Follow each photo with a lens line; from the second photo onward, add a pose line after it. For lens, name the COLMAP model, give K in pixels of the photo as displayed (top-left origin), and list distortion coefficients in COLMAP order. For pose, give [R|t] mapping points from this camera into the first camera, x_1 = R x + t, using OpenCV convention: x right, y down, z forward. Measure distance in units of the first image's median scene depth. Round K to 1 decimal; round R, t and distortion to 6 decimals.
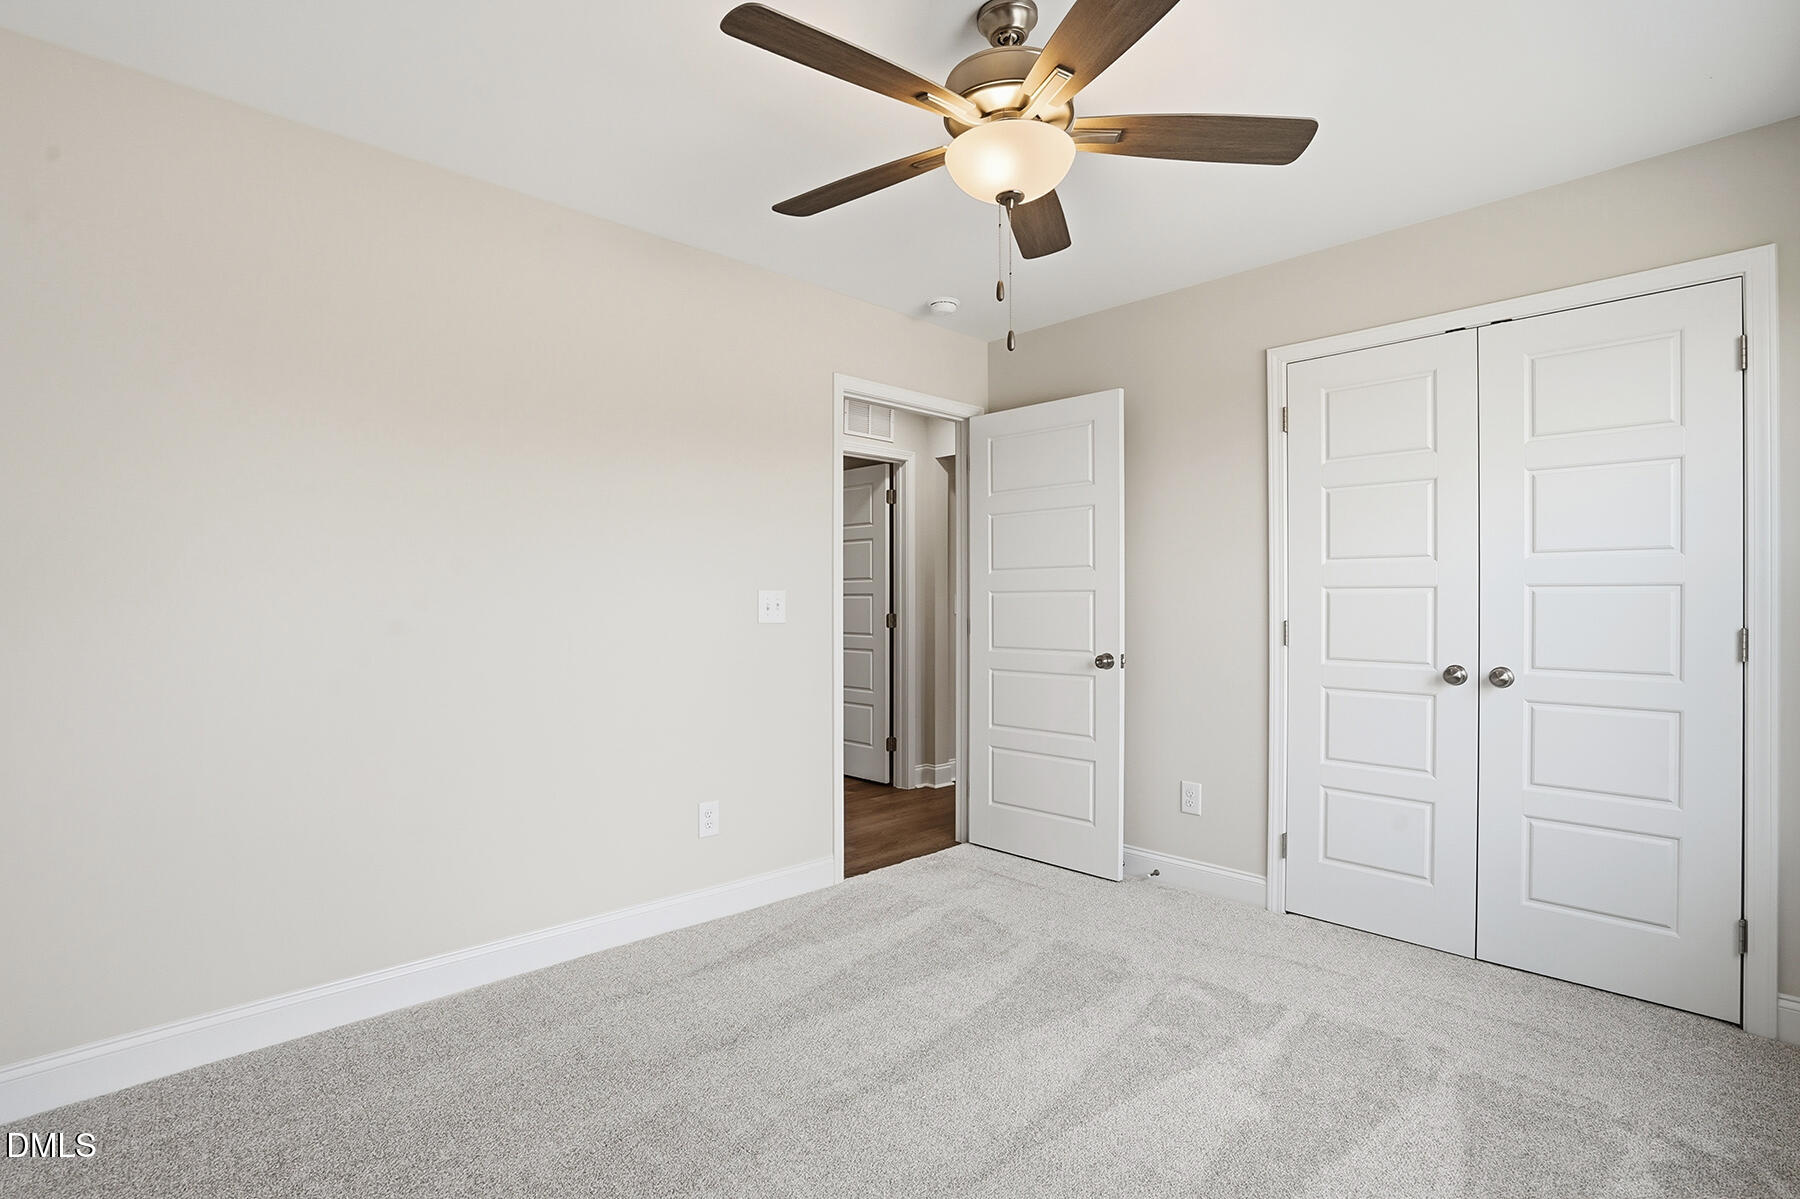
lens RADIAL K [[842.4, 0, 889.6], [0, 842.4, 611.9], [0, 0, 1]] dist [-0.060678, 0.024431]
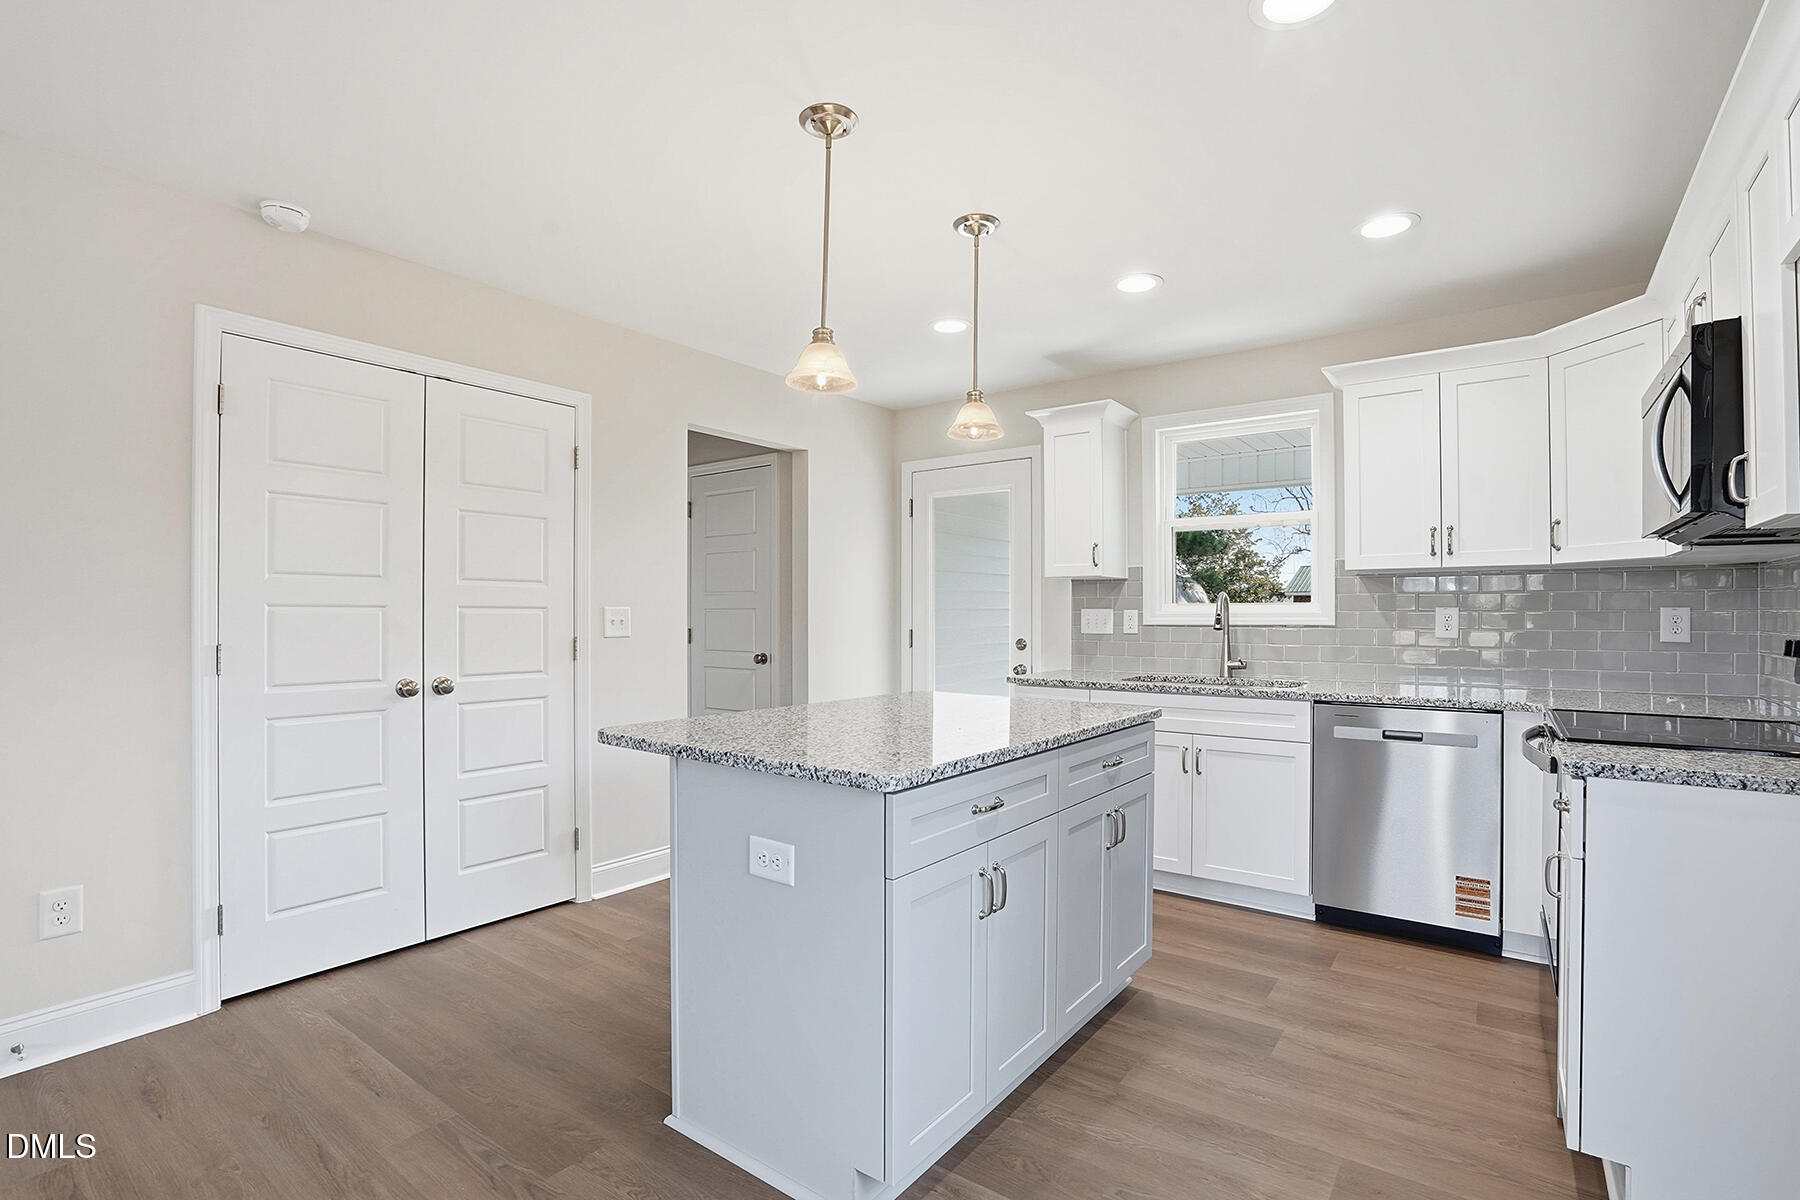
lens RADIAL K [[842.4, 0, 889.6], [0, 842.4, 612.4], [0, 0, 1]] dist [-0.060678, 0.024431]
pose [[-0.161205, 0.015159, 0.986805, -0.520392], [0.027202, 0.999570, -0.010912, 0.005937], [-0.986546, 0.025084, -0.161548, 0.568039]]
